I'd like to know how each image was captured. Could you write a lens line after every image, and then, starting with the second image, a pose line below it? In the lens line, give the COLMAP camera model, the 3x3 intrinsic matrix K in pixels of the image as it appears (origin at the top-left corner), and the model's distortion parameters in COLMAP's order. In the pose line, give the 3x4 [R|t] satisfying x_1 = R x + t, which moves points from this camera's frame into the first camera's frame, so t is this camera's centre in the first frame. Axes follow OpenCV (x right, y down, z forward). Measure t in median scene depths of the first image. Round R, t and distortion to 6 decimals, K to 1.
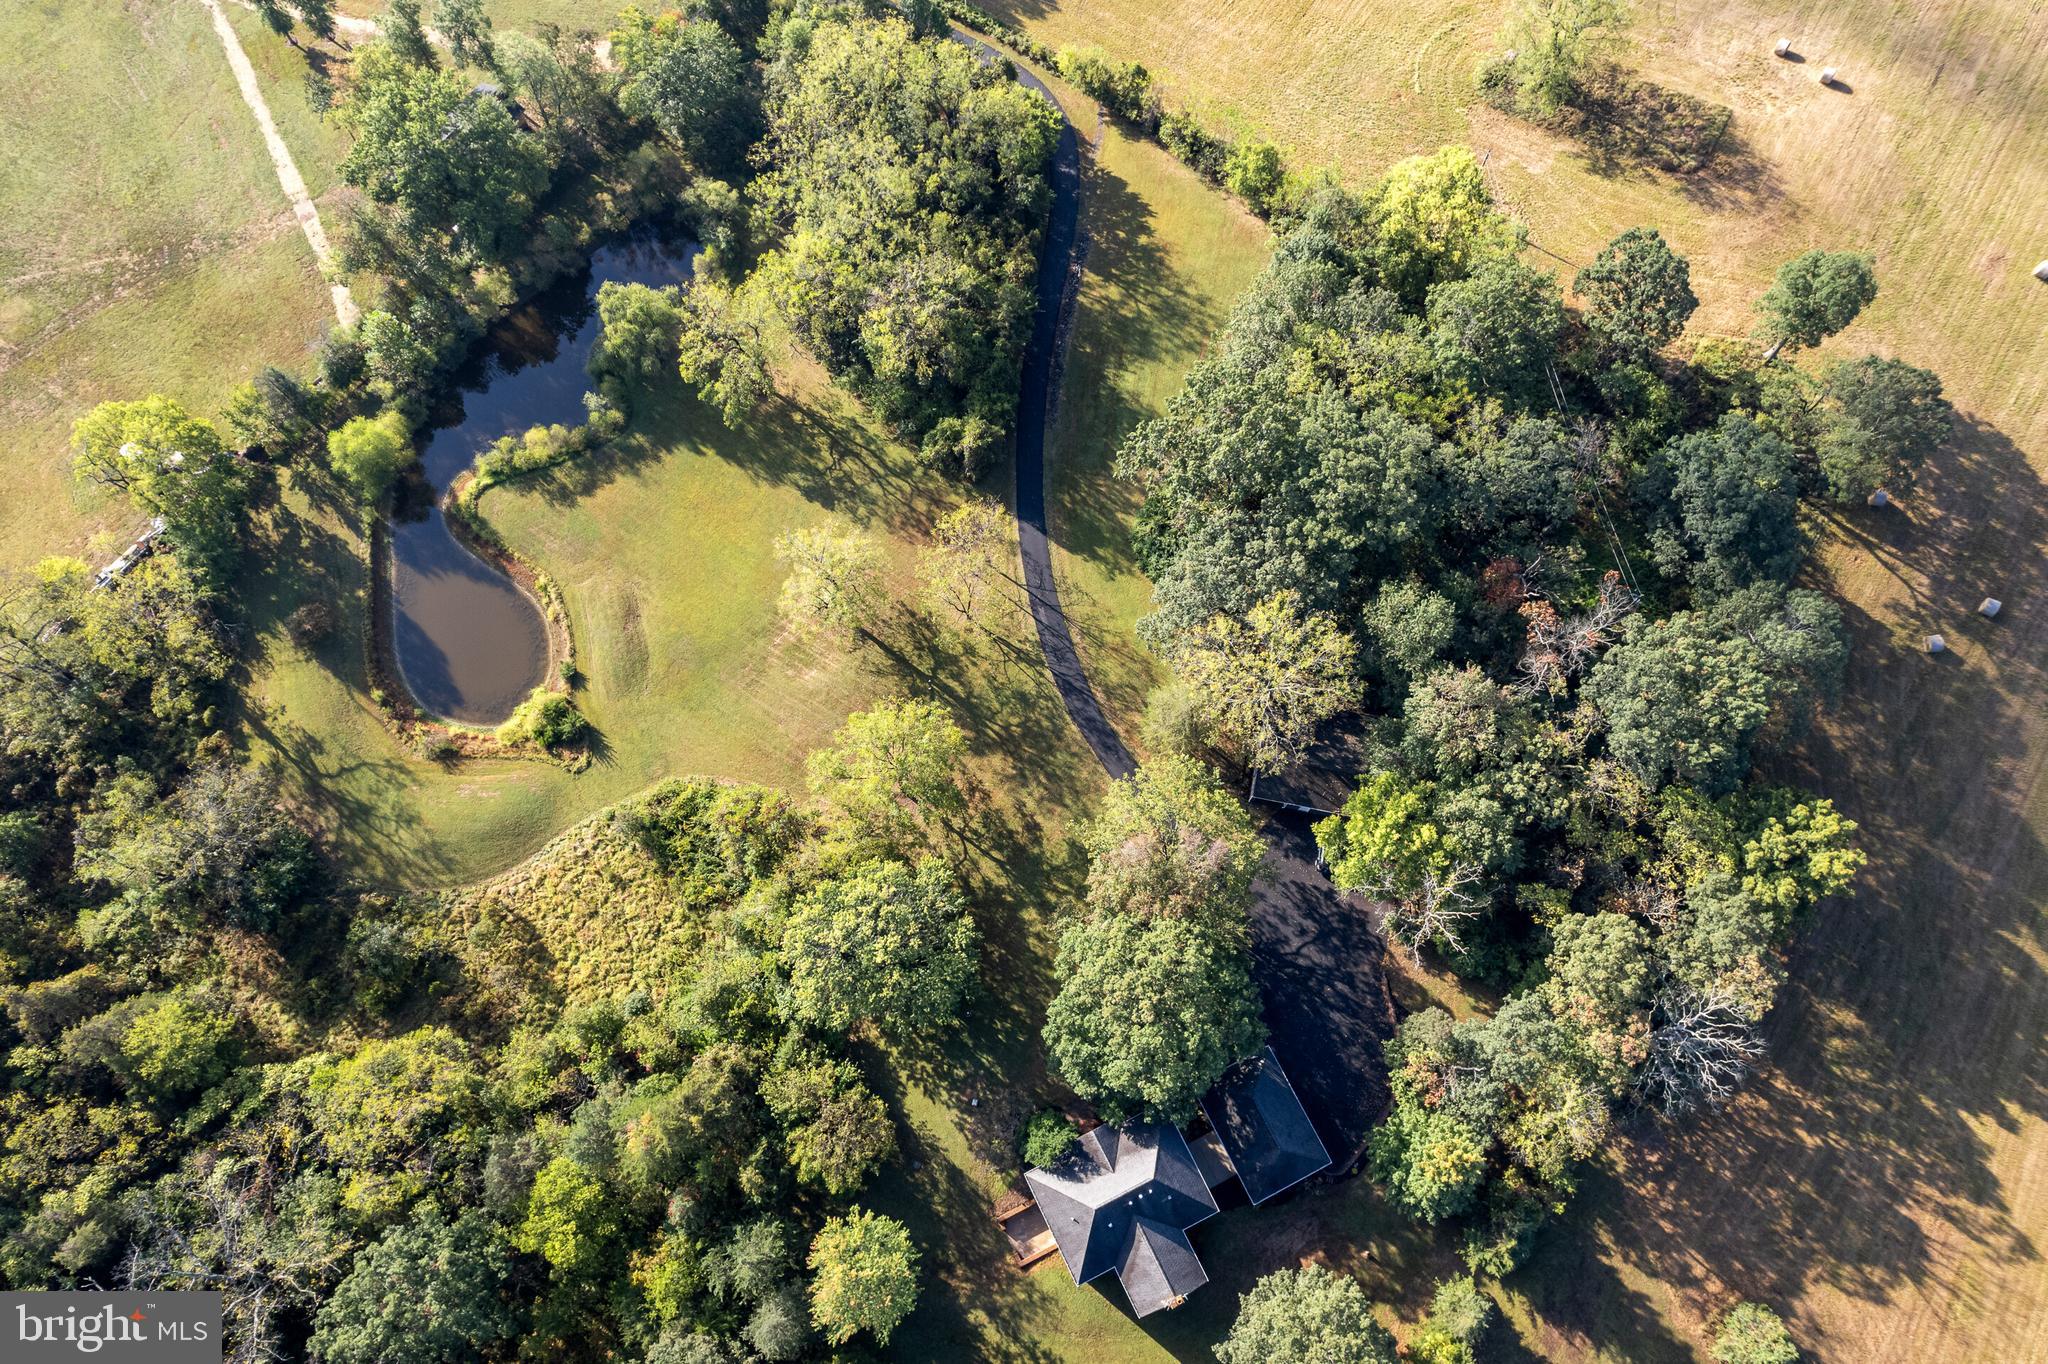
lens RADIAL K [[1310.8, 0, 1024.0], [0, 1310.8, 682.0], [0, 0, 1]] dist [-0.049886, 0.003187]
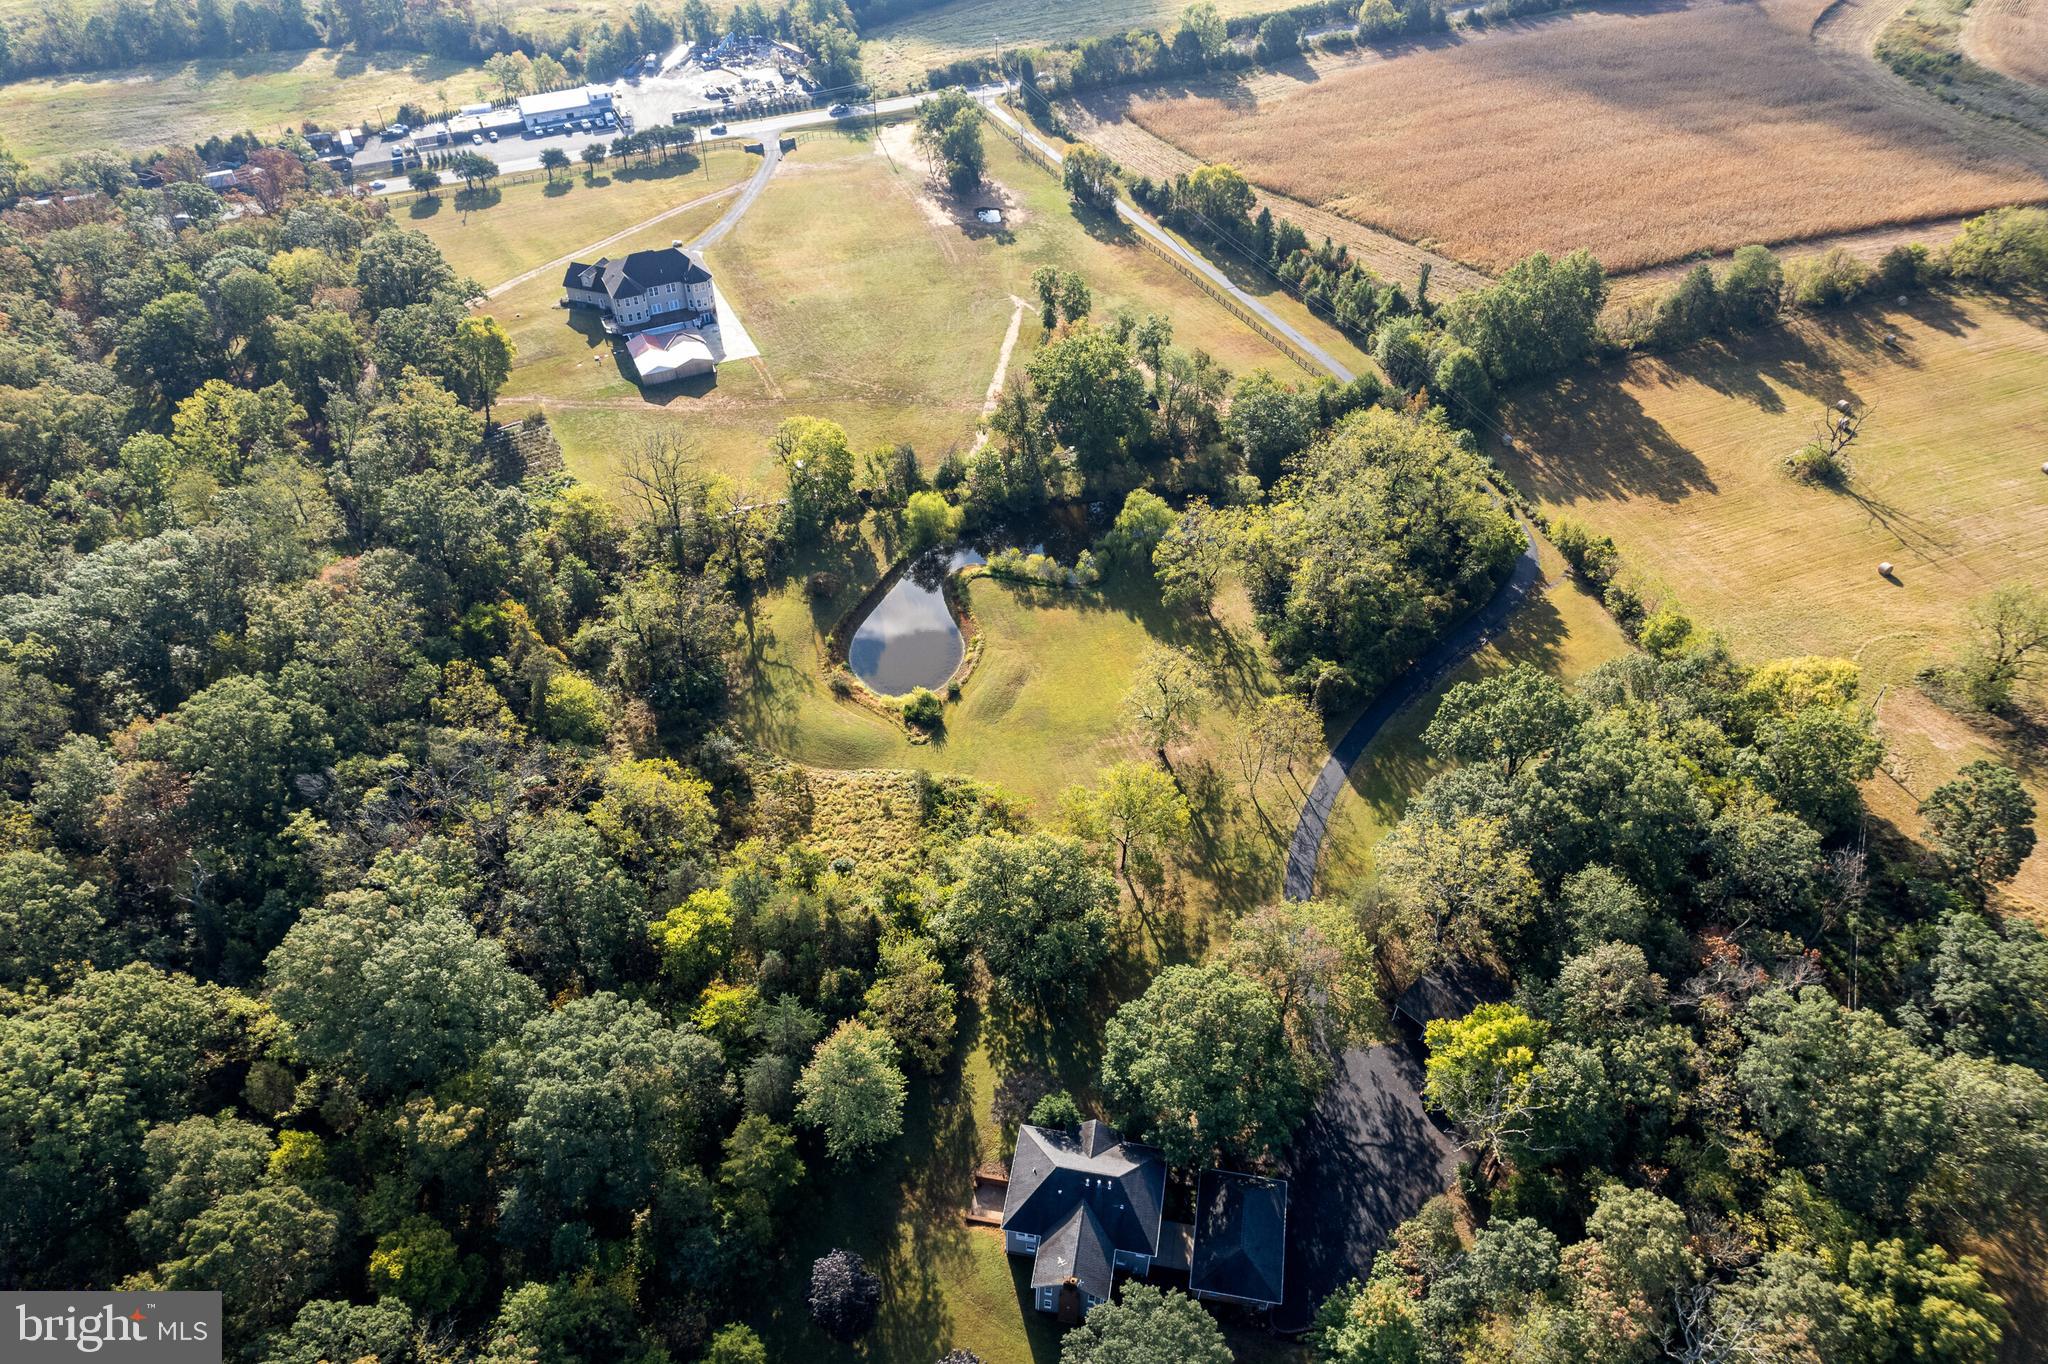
lens RADIAL K [[1310.8, 0, 1024.0], [0, 1310.8, 682.0], [0, 0, 1]] dist [-0.049886, 0.003187]
pose [[0.803547, 0.408816, -0.432645, 0.263291], [-0.559986, 0.765624, -0.316600, 0.362885], [0.201812, 0.496678, 0.844146, -0.071140]]
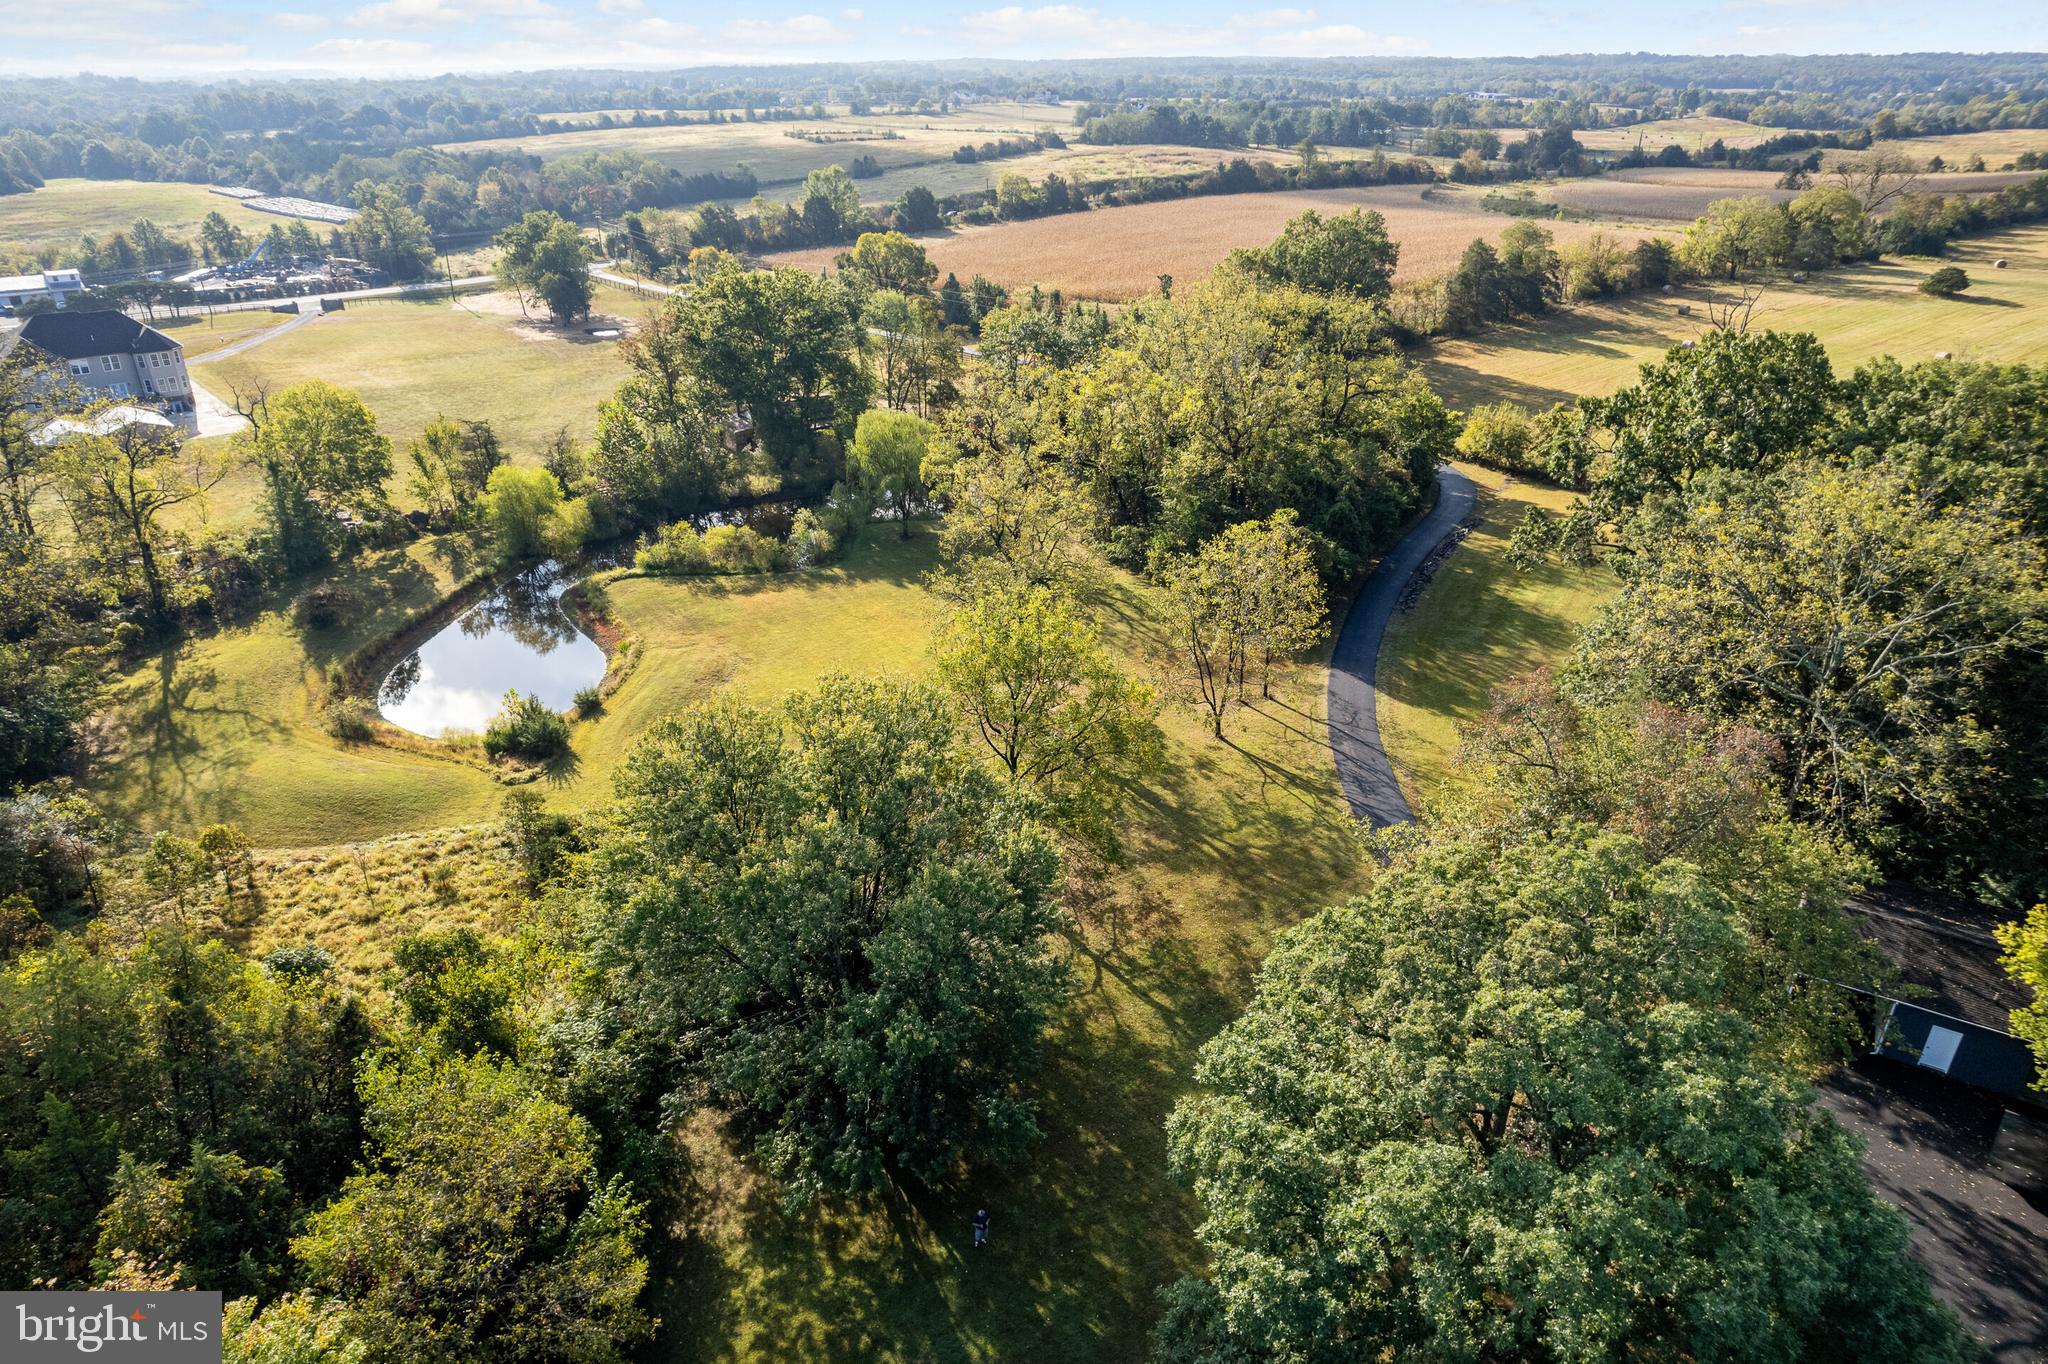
lens RADIAL K [[1316.1, 0, 1024.0], [0, 1316.1, 682.0], [0, 0, 1]] dist [-0.069055, 0.052108]
pose [[0.940238, 0.152298, -0.304563, 0.052162], [-0.320894, 0.695539, -0.642847, 0.342736], [0.113931, 0.702162, 0.702843, 0.575785]]
